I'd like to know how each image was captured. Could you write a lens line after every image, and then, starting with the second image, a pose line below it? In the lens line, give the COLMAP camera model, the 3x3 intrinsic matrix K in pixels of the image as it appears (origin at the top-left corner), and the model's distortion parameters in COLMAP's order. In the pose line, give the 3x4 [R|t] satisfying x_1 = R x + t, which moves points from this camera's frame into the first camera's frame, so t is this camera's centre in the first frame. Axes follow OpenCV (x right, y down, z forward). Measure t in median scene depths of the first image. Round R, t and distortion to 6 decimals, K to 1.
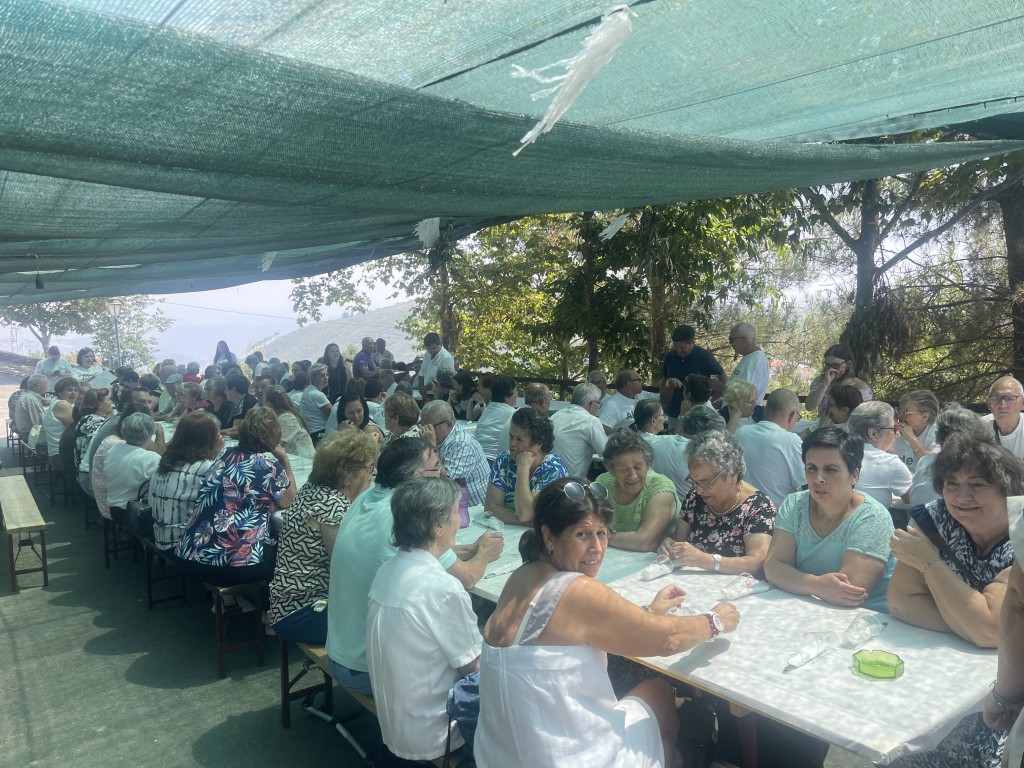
lens RADIAL K [[795.6, 0, 511.9], [0, 795.6, 384.9], [0, 0, 1]] dist [0.059876, -0.064794]
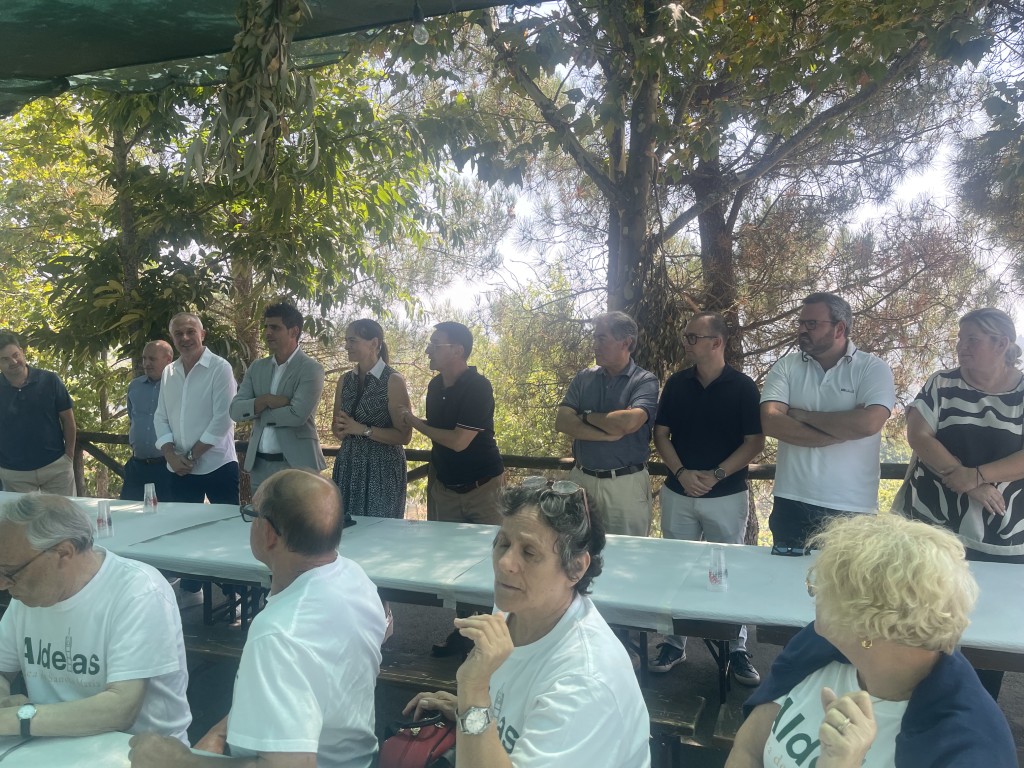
lens RADIAL K [[795.6, 0, 511.6], [0, 795.6, 385.5], [0, 0, 1]] dist [0.059876, -0.064794]
pose [[0.863713, -0.014269, 0.503781, 0.038271], [0.029422, 0.999322, -0.022136, -0.013504], [-0.503124, 0.033942, 0.863548, 0.323883]]
